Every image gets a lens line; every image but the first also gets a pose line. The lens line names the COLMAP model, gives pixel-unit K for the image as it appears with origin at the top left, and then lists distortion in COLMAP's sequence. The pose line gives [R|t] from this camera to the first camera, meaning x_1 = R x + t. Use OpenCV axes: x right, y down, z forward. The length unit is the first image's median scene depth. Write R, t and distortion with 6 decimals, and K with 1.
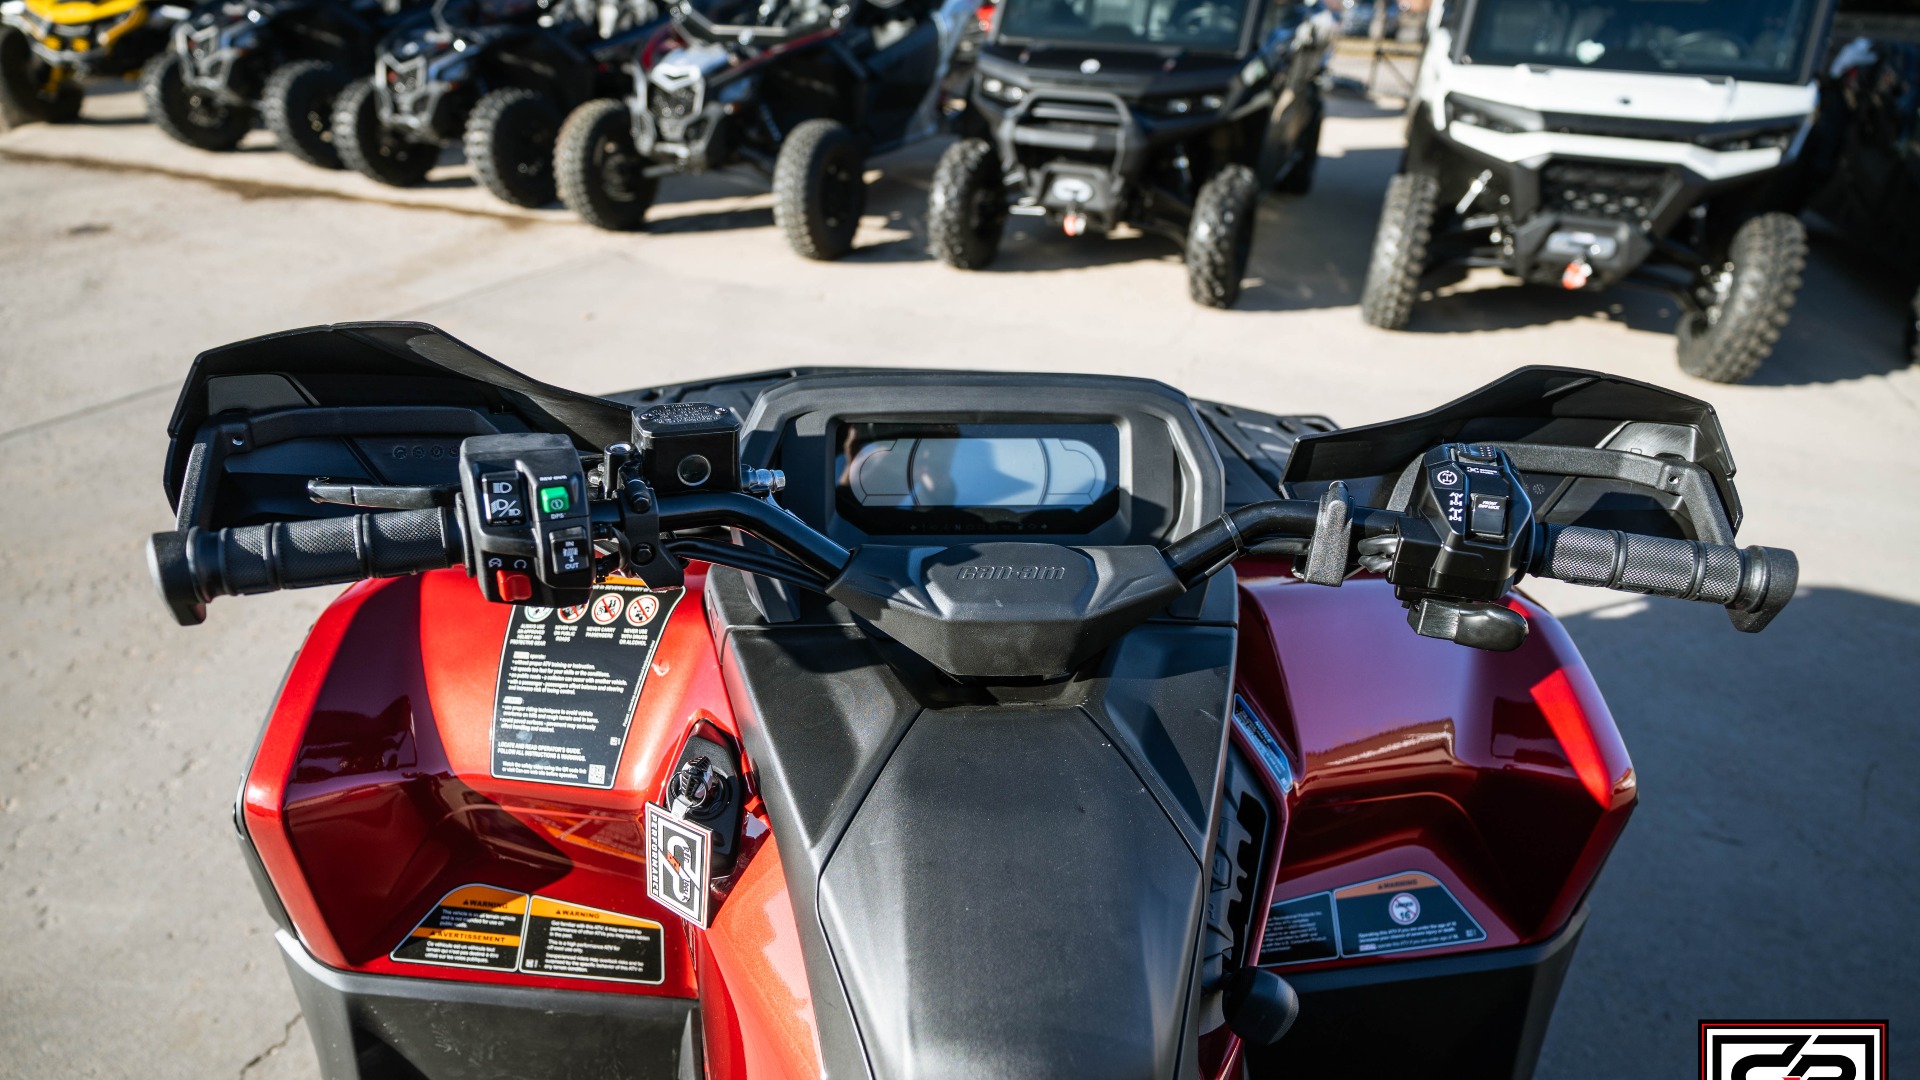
lens RADIAL K [[949.8, 0, 951.0], [0, 949.8, 511.1], [0, 0, 1]] dist [-0.032496, 0.021033]
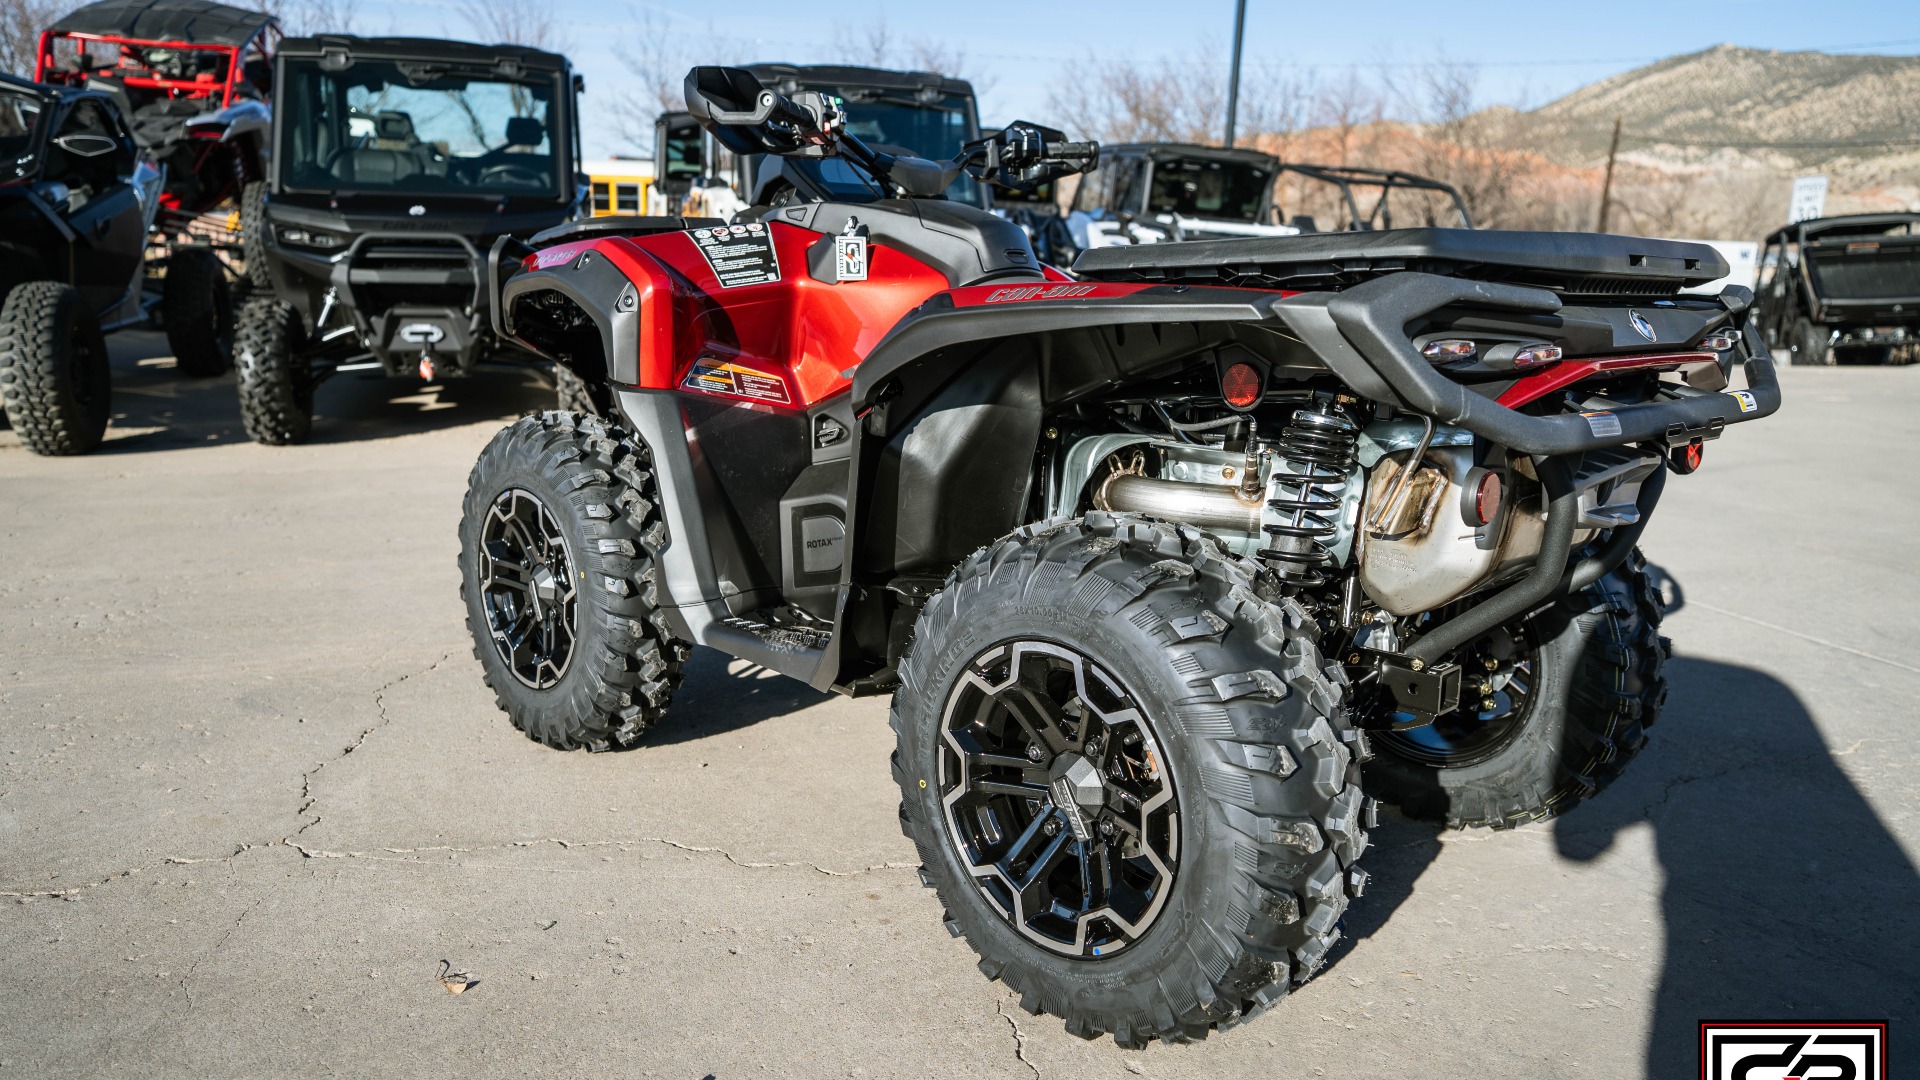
lens RADIAL K [[1394.2, 0, 960.0], [0, 1394.2, 540.0], [0, 0, 1]] dist [0.001499, 0.000363]
pose [[0.756444, -0.129880, 0.641033, -2.069103], [0.315350, 0.931069, -0.183481, 1.485126], [-0.573016, 0.340943, 0.745259, -1.445311]]
